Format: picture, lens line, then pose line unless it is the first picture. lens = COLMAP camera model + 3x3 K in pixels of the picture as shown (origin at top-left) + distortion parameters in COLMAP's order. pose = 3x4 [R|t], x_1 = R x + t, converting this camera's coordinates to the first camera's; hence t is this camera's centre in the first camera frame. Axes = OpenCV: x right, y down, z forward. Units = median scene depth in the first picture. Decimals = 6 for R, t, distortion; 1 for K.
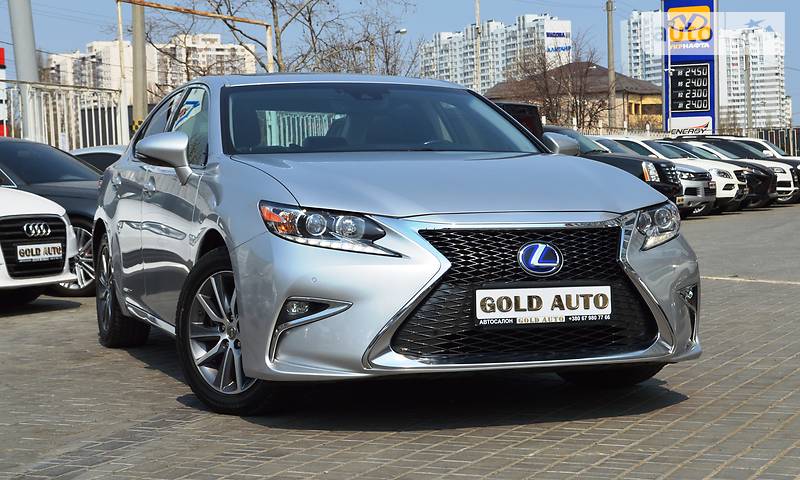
lens RADIAL K [[1462.9, 0, 404.8], [0, 1462.9, 239.8], [0, 0, 1]] dist [0.017415, 0.000000]
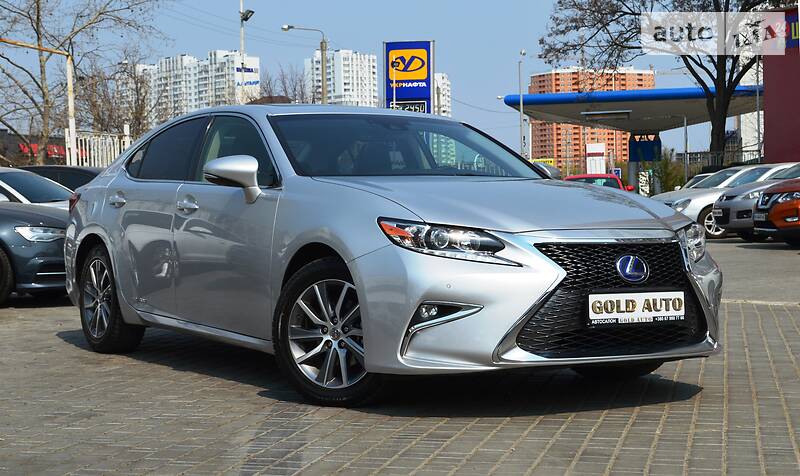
lens RADIAL K [[1382.6, 0, 394.7], [0, 1382.6, 241.2], [0, 0, 1]] dist [-0.008648, 0.000000]
pose [[0.980241, 0.007476, 0.197663, -0.315605], [-0.004520, 0.999871, -0.015398, 0.008864], [-0.197753, 0.014200, 0.980149, -0.059560]]
